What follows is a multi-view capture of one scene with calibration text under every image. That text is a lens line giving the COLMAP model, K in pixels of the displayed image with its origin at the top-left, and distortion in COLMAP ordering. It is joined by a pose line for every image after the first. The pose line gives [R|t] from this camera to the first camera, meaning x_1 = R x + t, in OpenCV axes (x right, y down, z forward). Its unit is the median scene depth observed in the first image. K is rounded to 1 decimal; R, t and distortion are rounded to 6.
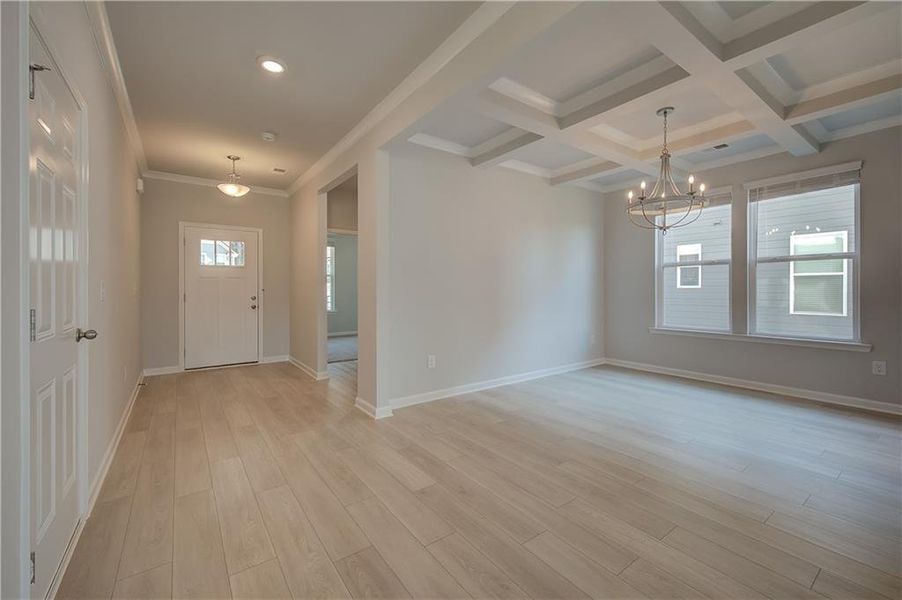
lens RADIAL K [[367.6, 0, 452.5], [0, 367.6, 294.9], [0, 0, 1]] dist [0.000575, -0.000024]
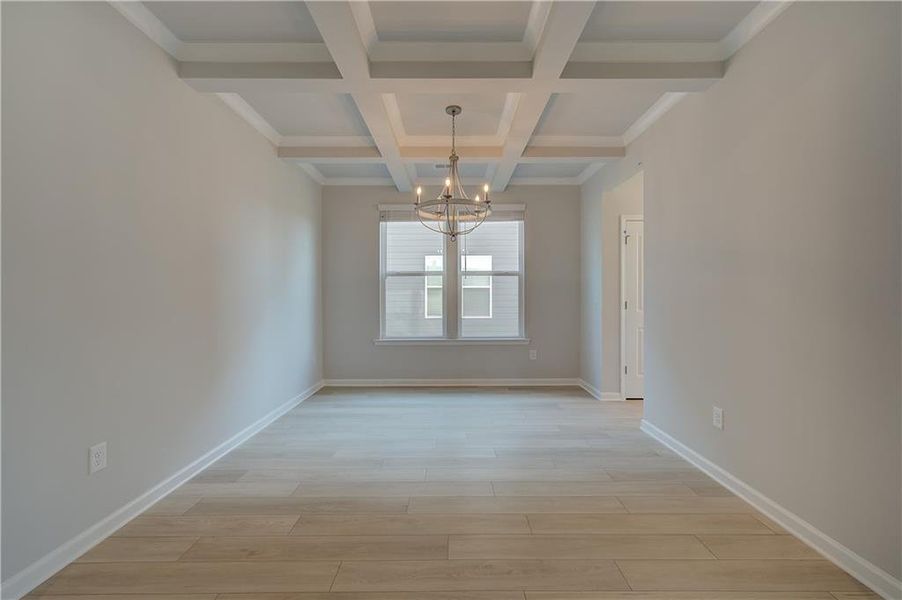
lens RADIAL K [[386.9, 0, 478.3], [0, 386.9, 301.2], [0, 0, 1]] dist [0.001339, -0.000082]
pose [[0.589576, -0.006220, 0.807689, -0.142205], [0.011992, 0.999928, -0.001053, -0.006453], [-0.807624, 0.010306, 0.589608, 0.279812]]
